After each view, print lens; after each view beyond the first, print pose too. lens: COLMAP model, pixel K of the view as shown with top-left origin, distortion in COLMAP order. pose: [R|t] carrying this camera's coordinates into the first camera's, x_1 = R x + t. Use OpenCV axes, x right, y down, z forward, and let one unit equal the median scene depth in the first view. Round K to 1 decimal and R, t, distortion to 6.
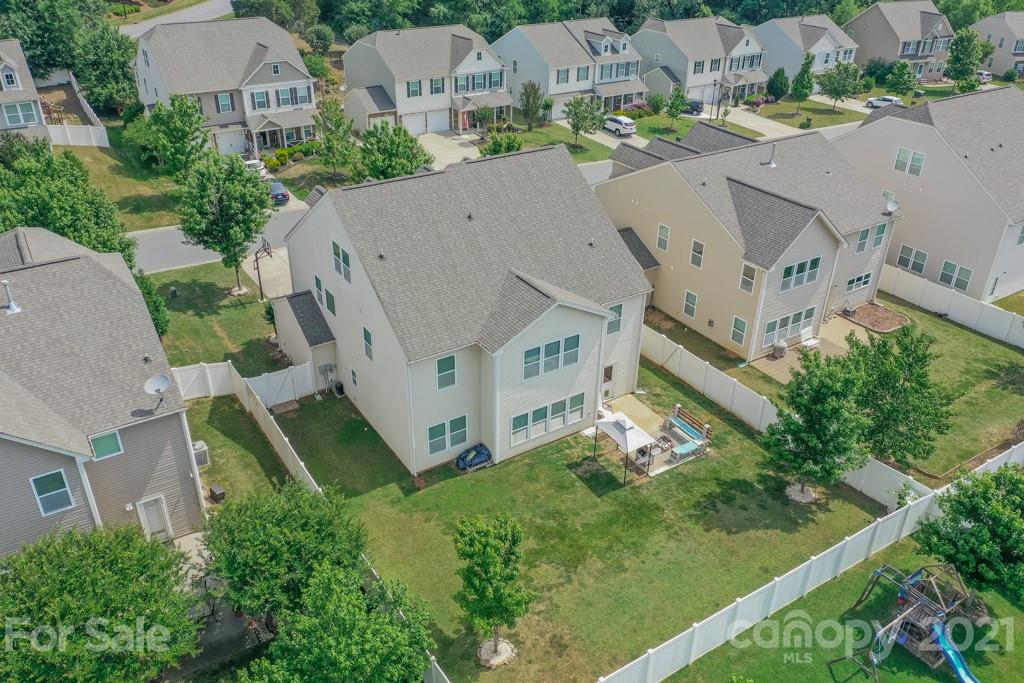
lens RADIAL K [[805.2, 0, 505.0], [0, 805.2, 340.7], [0, 0, 1]] dist [0.004554, 0.004373]
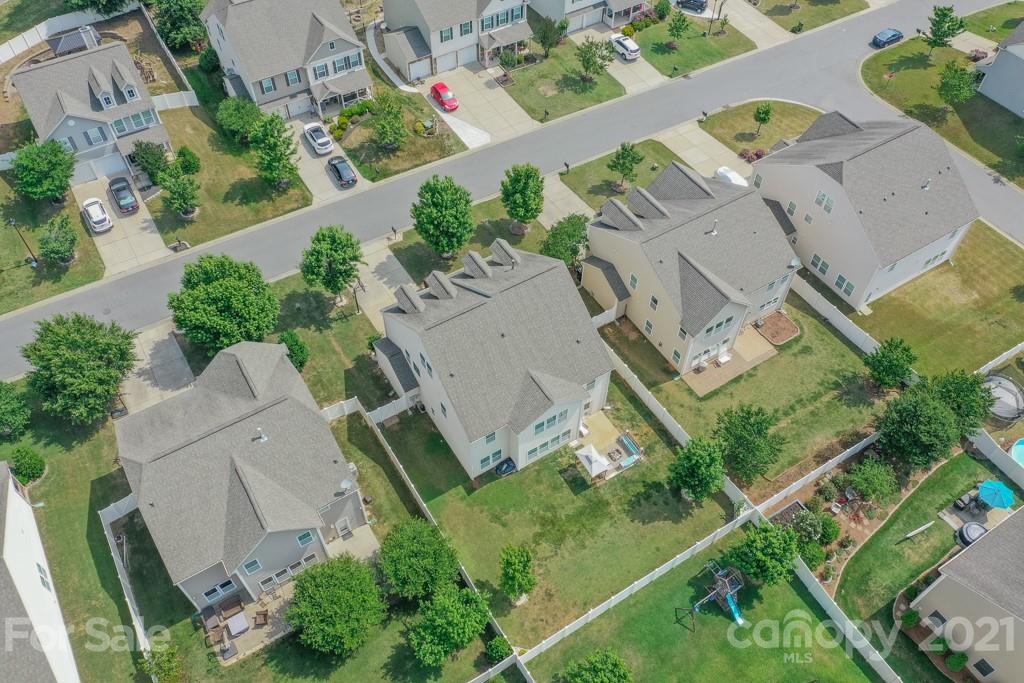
lens RADIAL K [[805.2, 0, 505.0], [0, 805.2, 340.7], [0, 0, 1]] dist [0.004554, 0.004373]
pose [[0.999774, 0.005957, -0.020393, -0.005875], [0.002037, 0.928591, 0.371099, -0.708336], [0.021147, -0.371056, 0.928370, -0.486136]]
